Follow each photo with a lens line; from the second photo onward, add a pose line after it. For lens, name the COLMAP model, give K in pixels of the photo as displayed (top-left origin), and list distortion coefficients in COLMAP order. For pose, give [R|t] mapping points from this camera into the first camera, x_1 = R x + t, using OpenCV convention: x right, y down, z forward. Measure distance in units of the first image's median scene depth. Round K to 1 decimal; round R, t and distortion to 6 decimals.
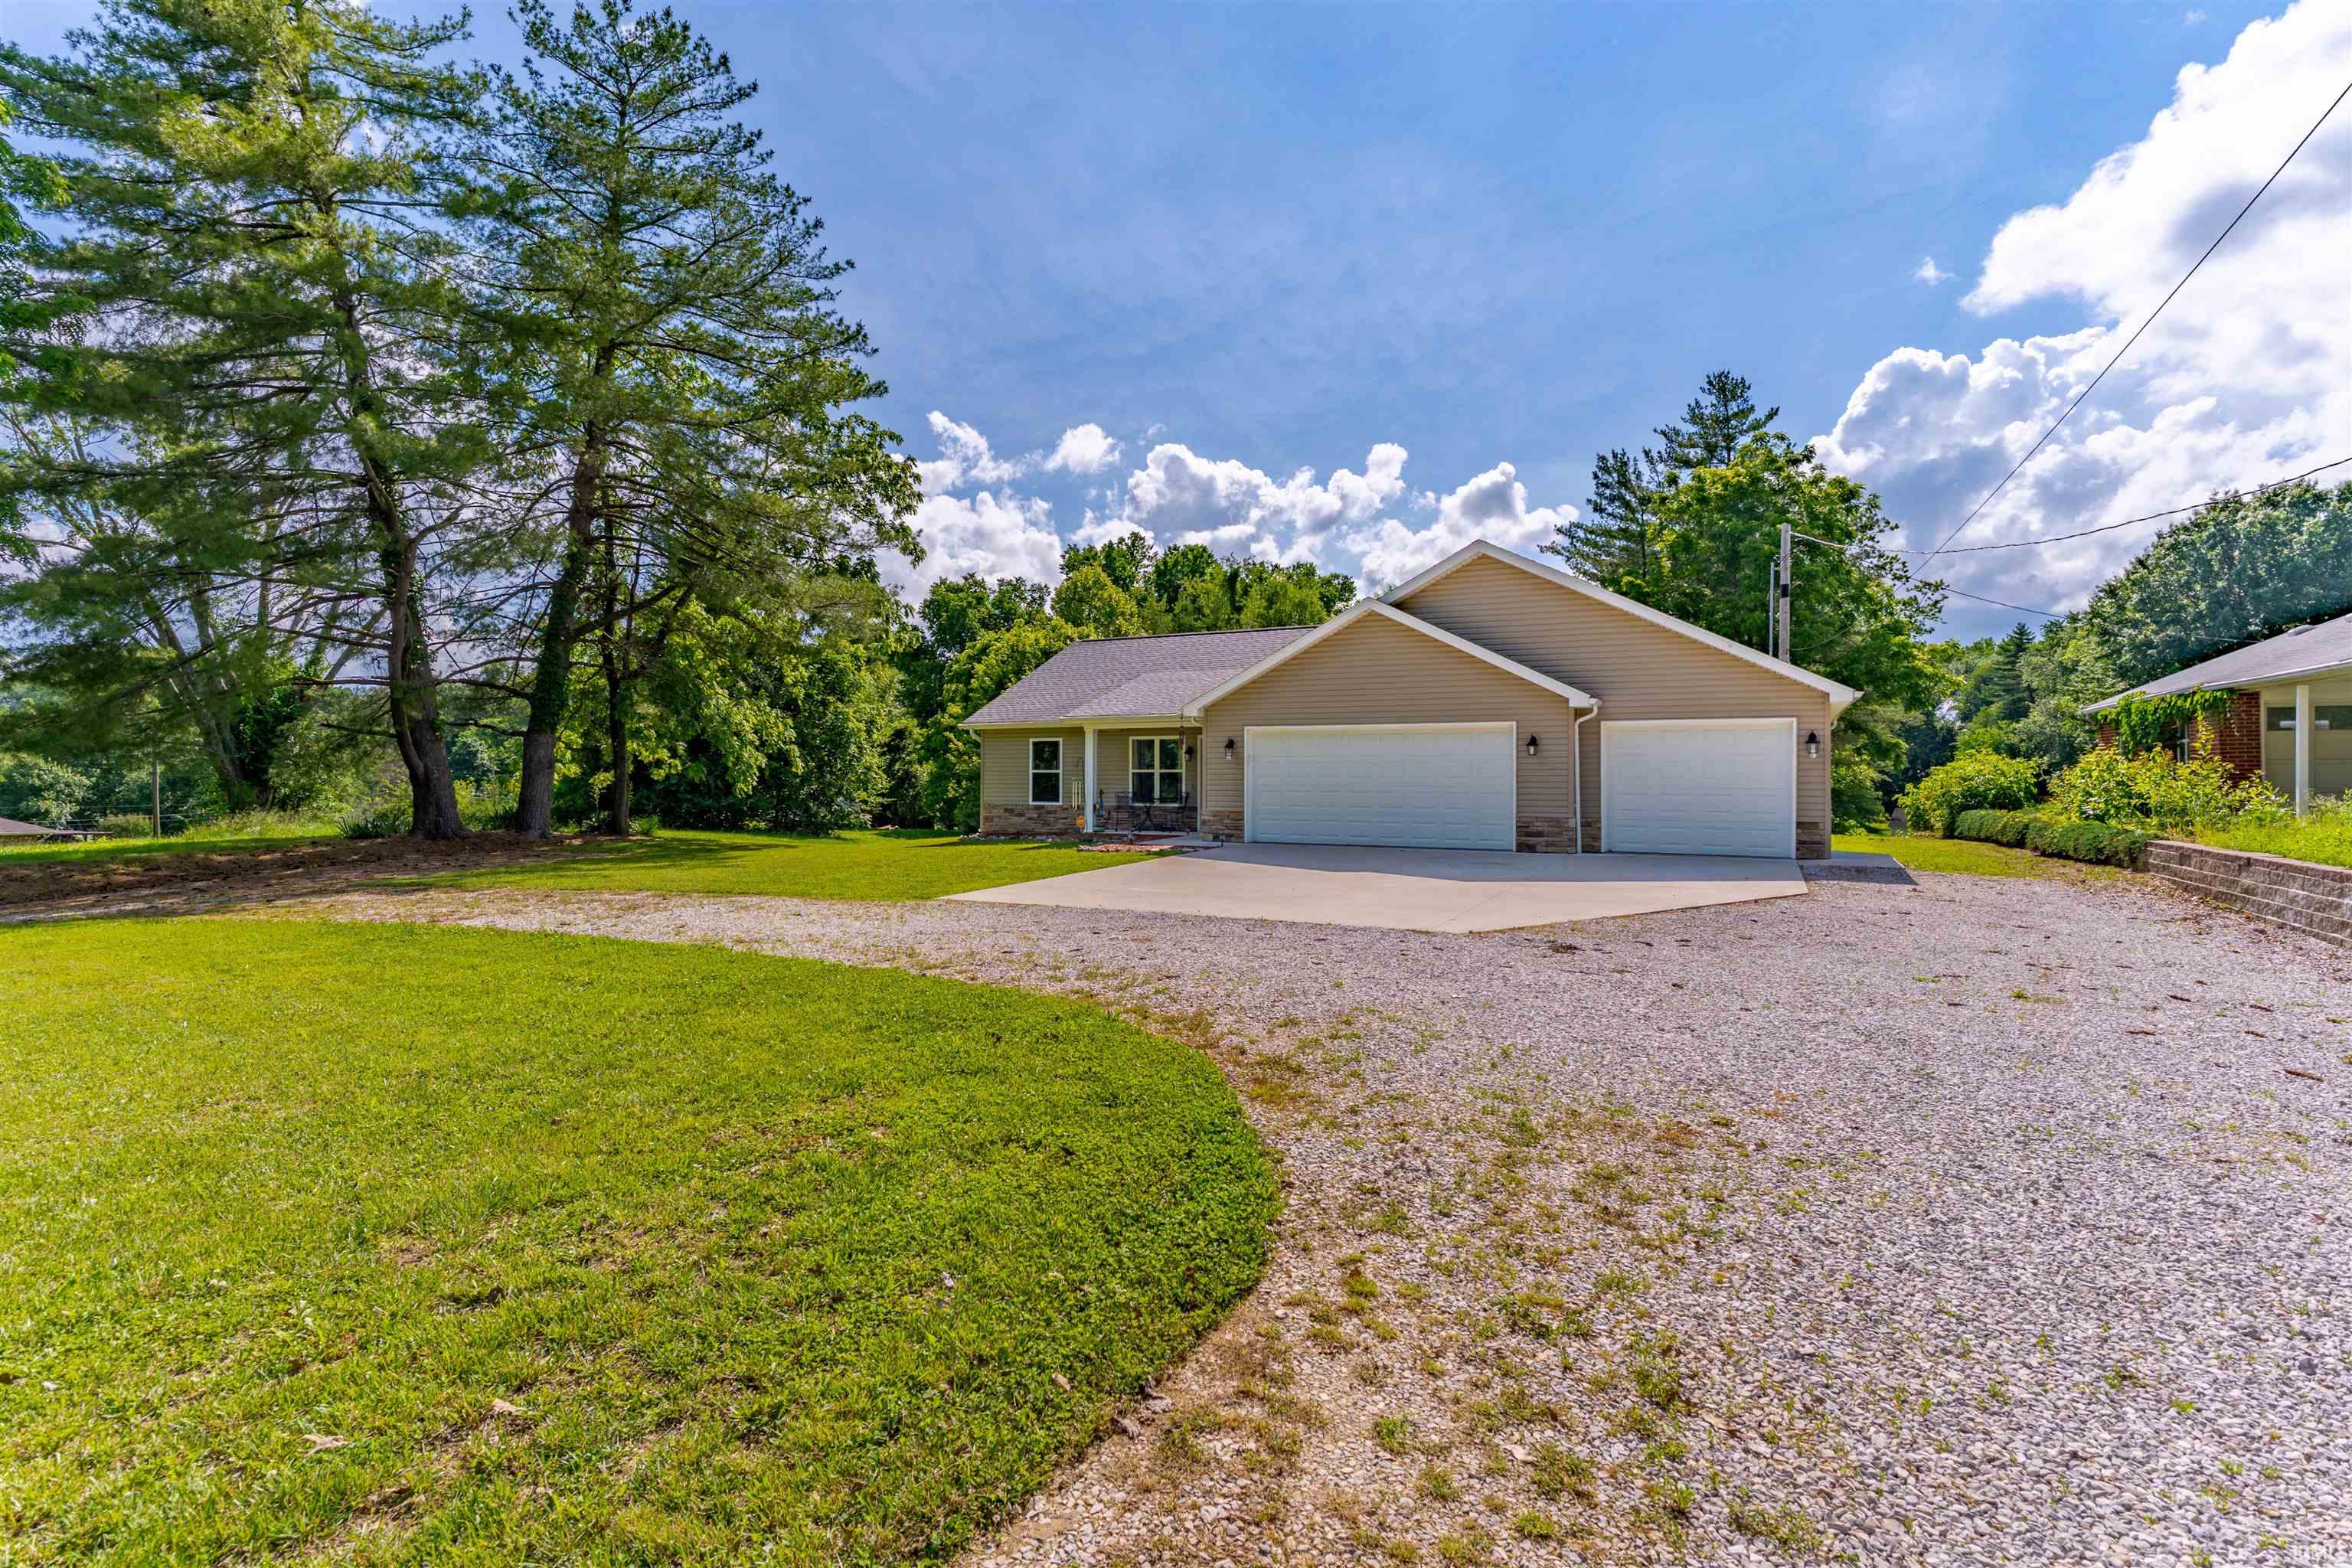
lens RADIAL K [[1160.0, 0, 1176.0], [0, 1160.0, 784.0], [0, 0, 1]] dist [0.004072, -0.000305]
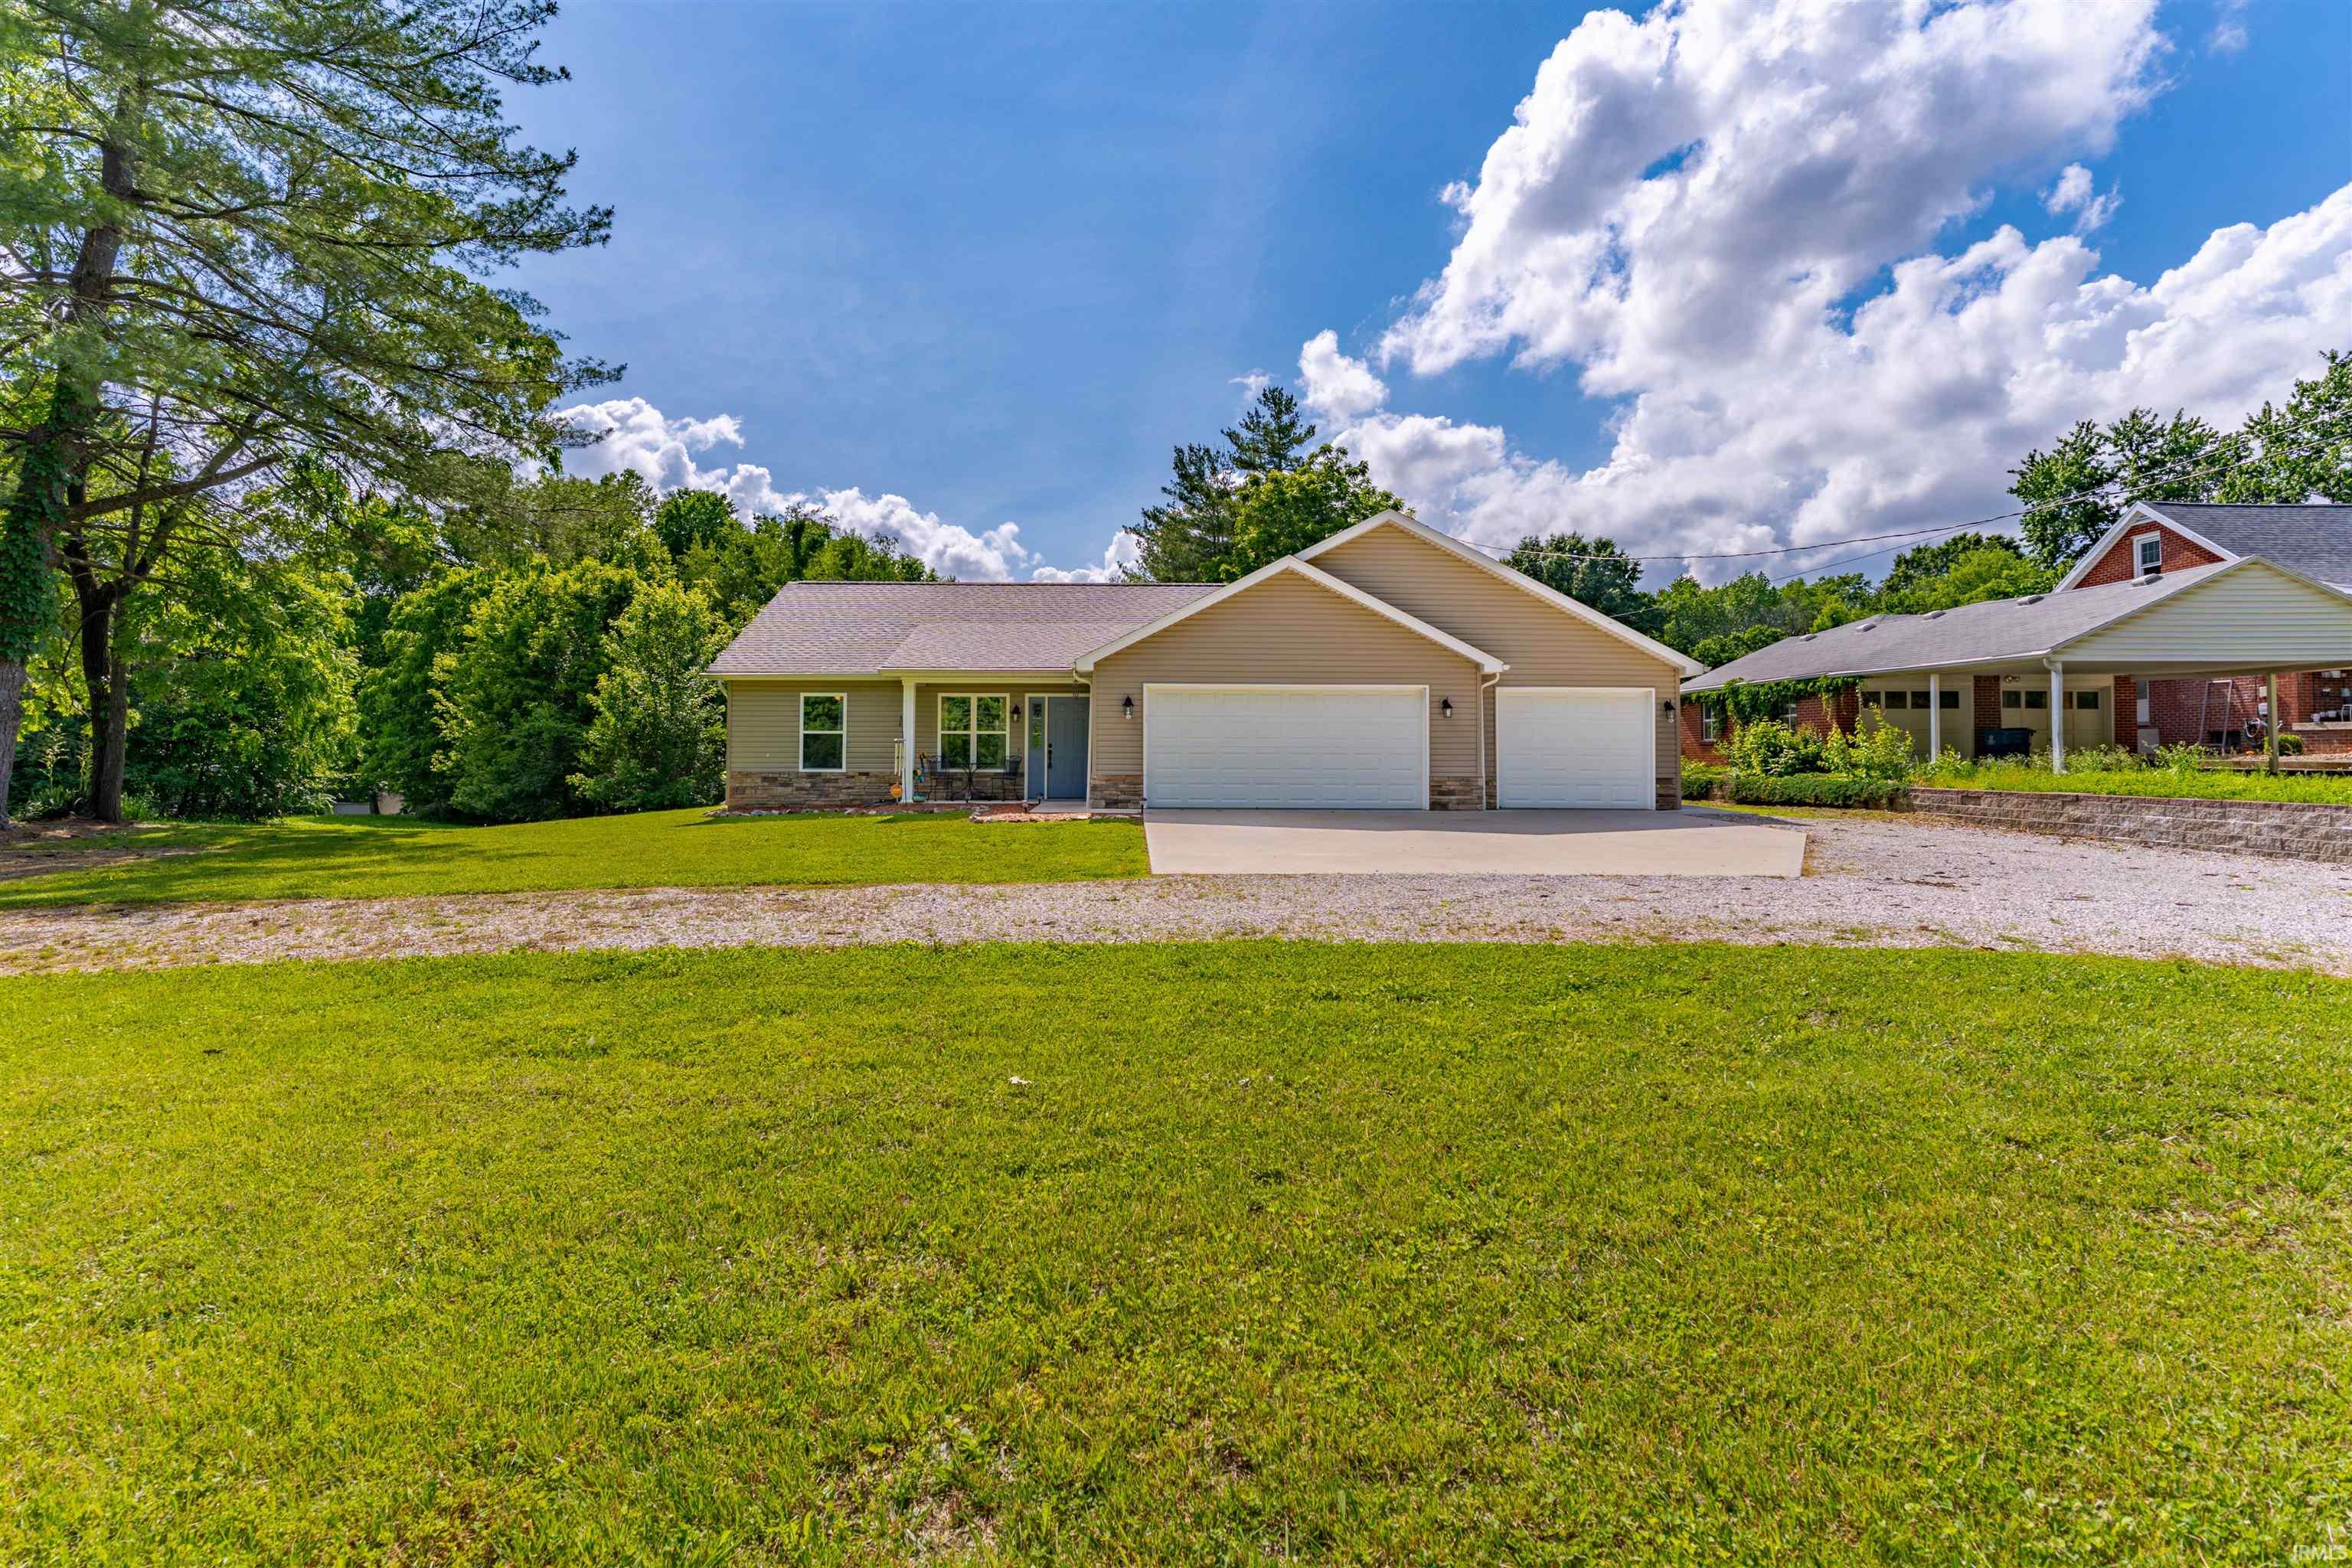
lens RADIAL K [[1157.5, 0, 1156.1], [0, 1157.5, 746.1], [0, 0, 1]] dist [0.001826, -0.000395]
pose [[0.880527, 0.005022, 0.473969, -0.317349], [0.001243, 0.999916, -0.012903, 0.010598], [-0.473994, 0.011951, 0.880447, 0.150393]]
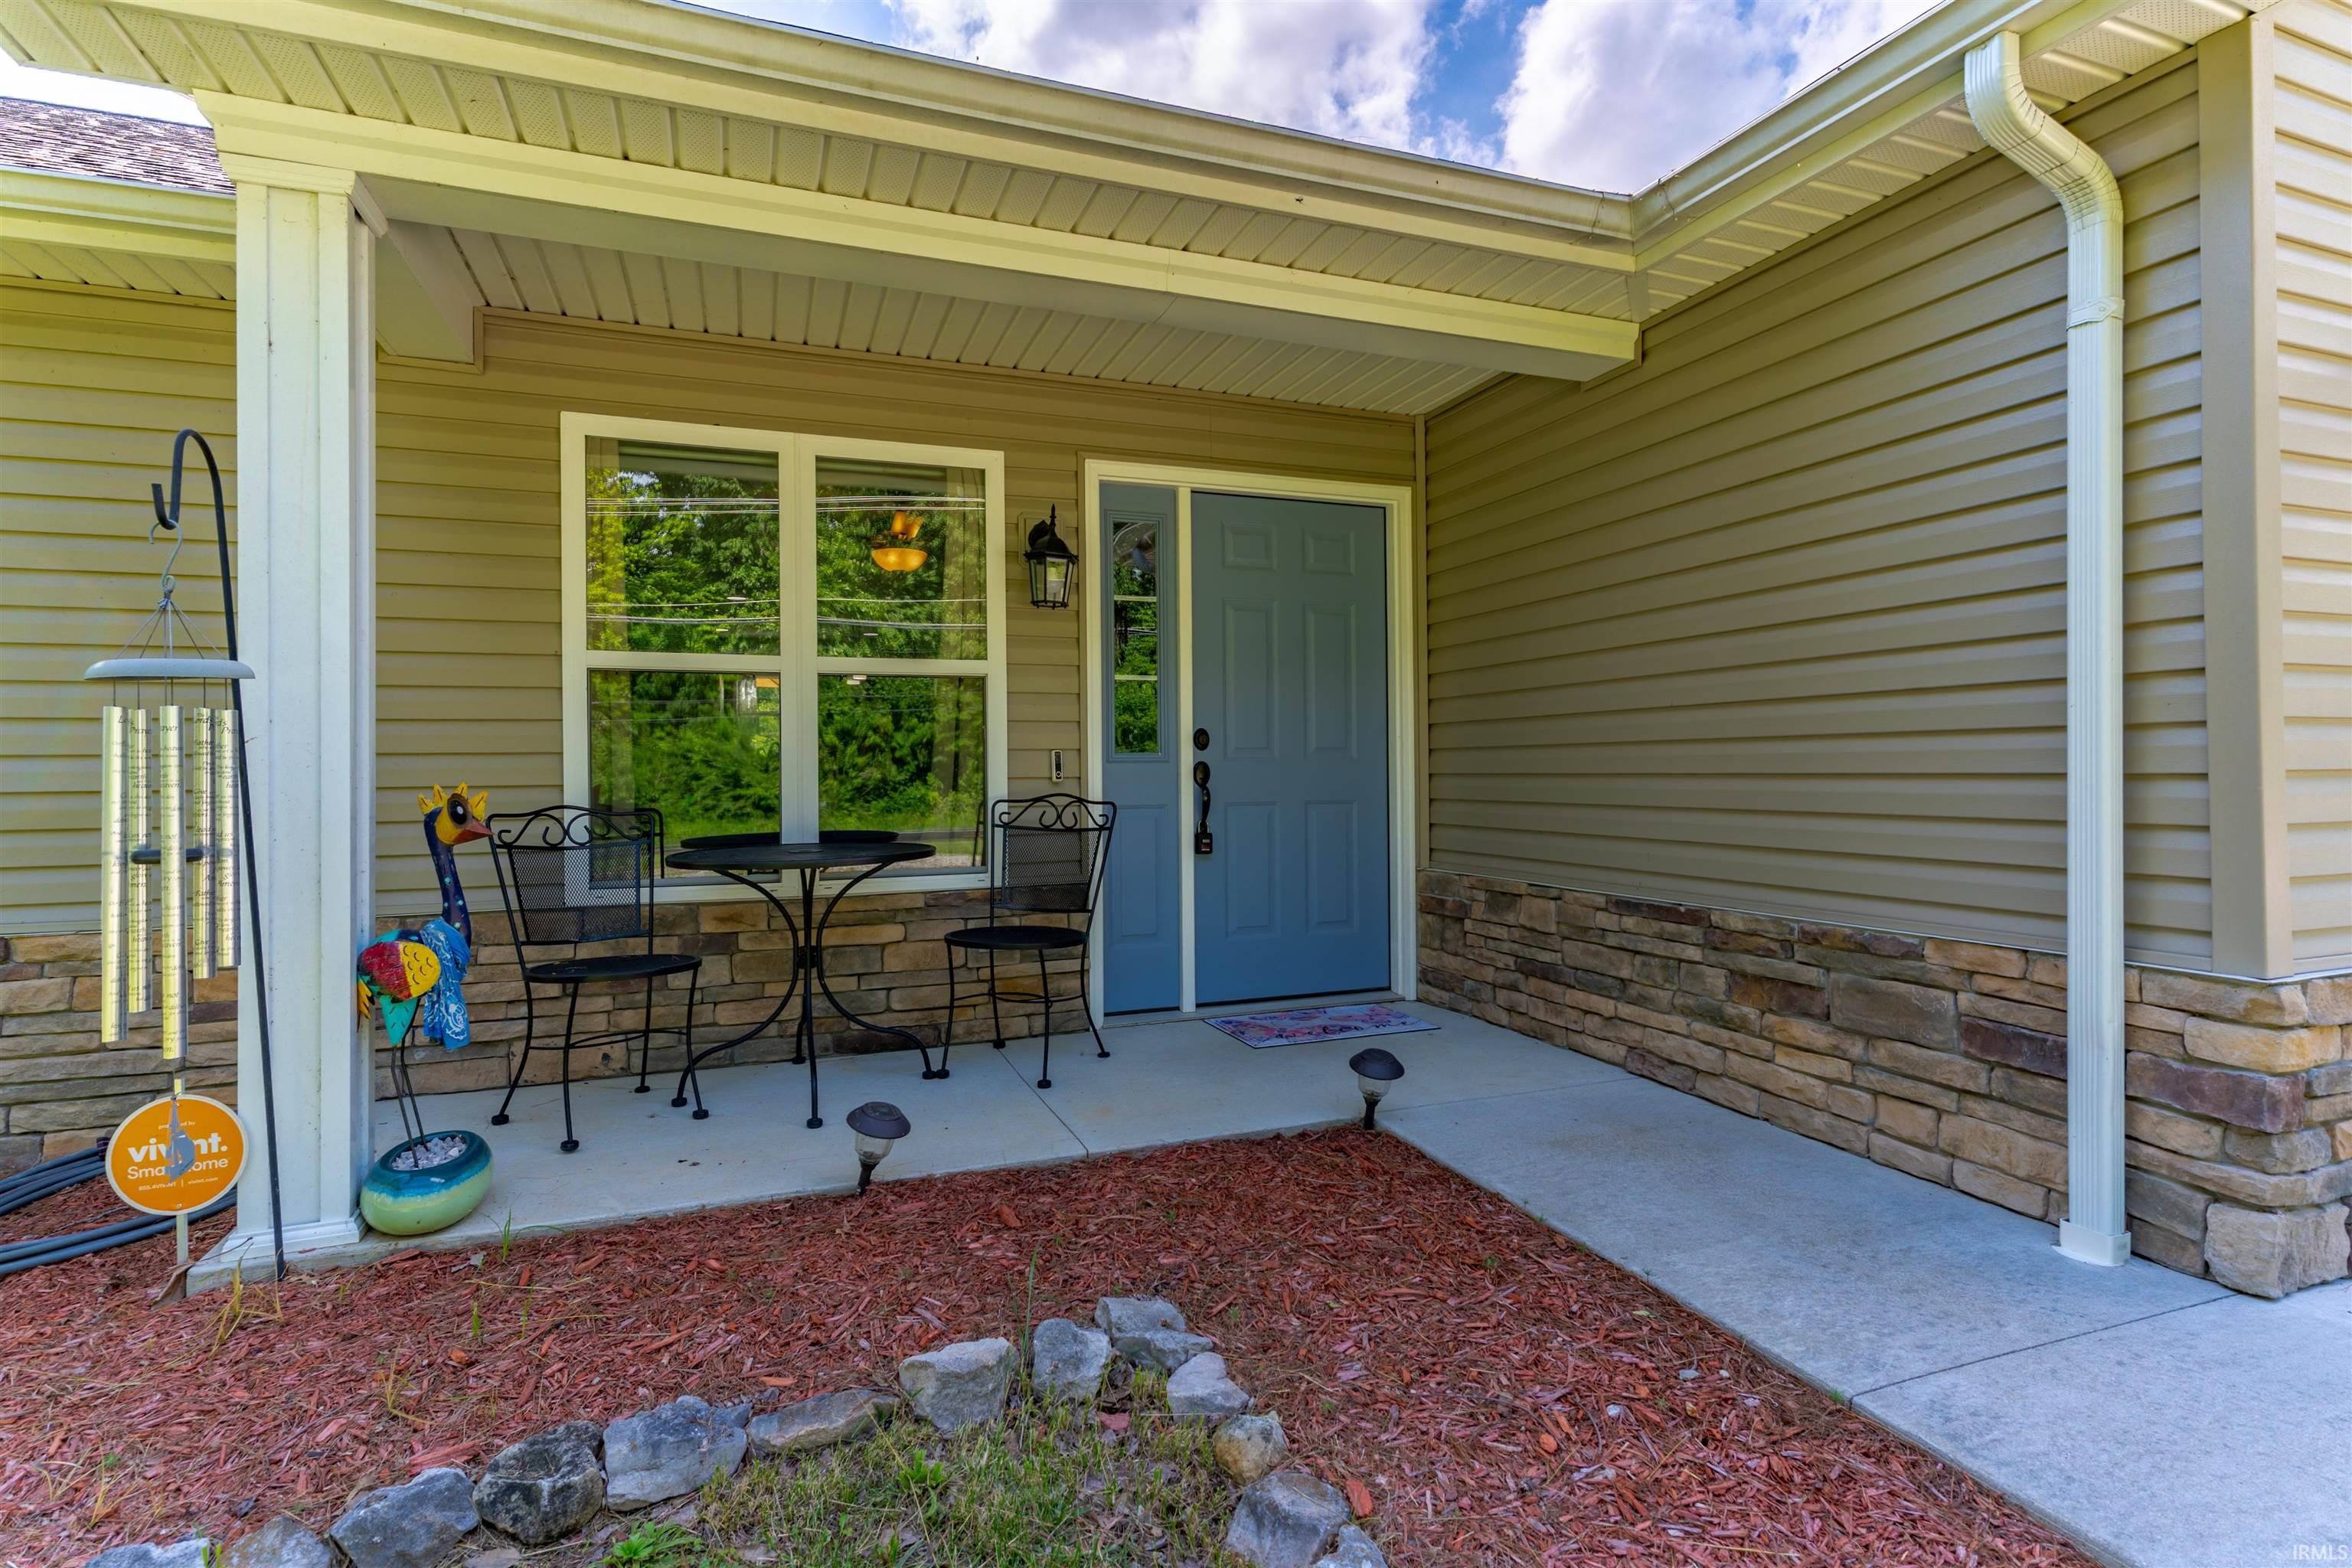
lens RADIAL K [[1137.0, 0, 1170.8], [0, 1137.0, 737.2], [0, 0, 1]] dist [-0.001914, -0.000339]
pose [[0.656619, 0.003244, 0.754215, -0.097242], [0.012435, 0.999808, -0.015126, 0.001089], [-0.754120, 0.019310, 0.656453, 0.872726]]
